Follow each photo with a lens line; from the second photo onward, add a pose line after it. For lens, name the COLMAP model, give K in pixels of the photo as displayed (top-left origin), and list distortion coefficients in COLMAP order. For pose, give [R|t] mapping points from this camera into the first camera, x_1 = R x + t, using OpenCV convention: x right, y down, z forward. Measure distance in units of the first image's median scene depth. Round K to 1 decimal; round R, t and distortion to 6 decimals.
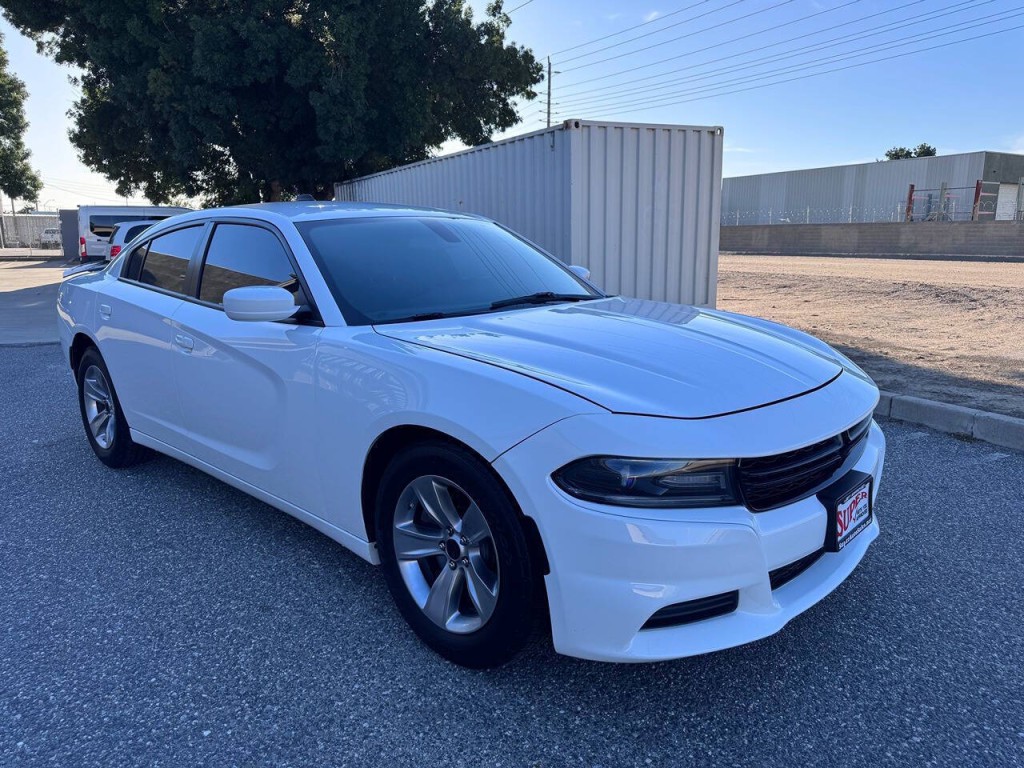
lens RADIAL K [[736.5, 0, 512.6], [0, 736.5, 389.1], [0, 0, 1]] dist [0.029534, -0.017783]
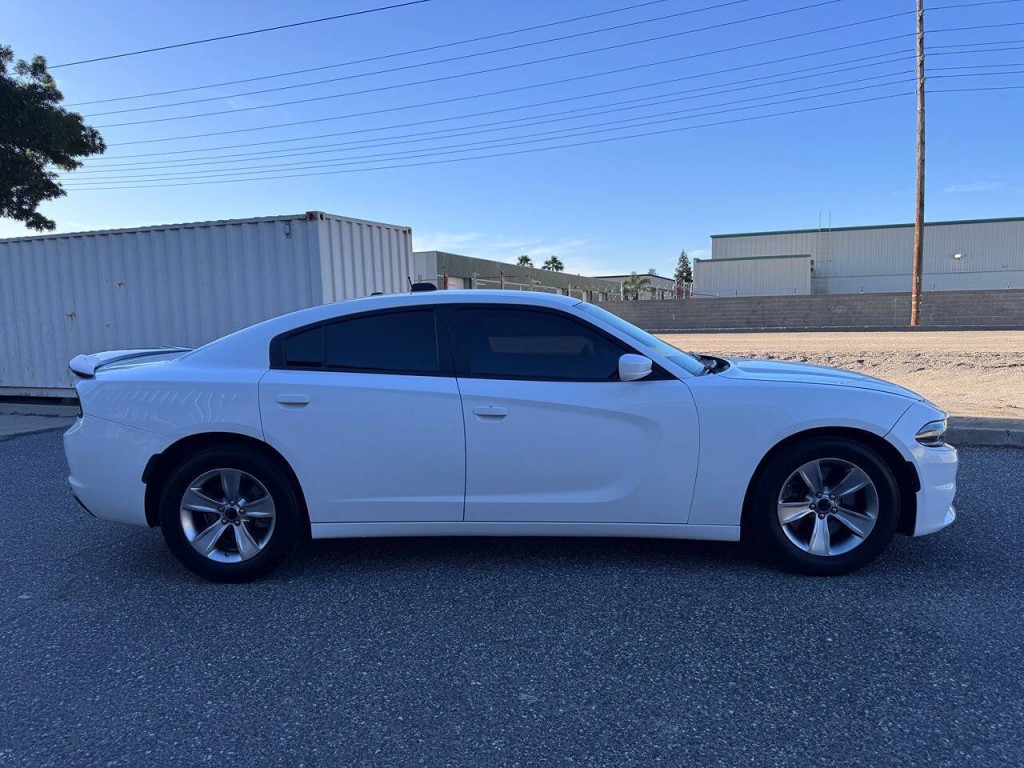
lens RADIAL K [[736.5, 0, 511.2], [0, 736.5, 381.2], [0, 0, 1]] dist [0.029534, -0.017783]
pose [[0.736277, -0.068908, 0.673162, -0.446067], [0.148166, 0.987078, -0.061015, -0.014293], [-0.660259, 0.144664, 0.736973, 0.057359]]
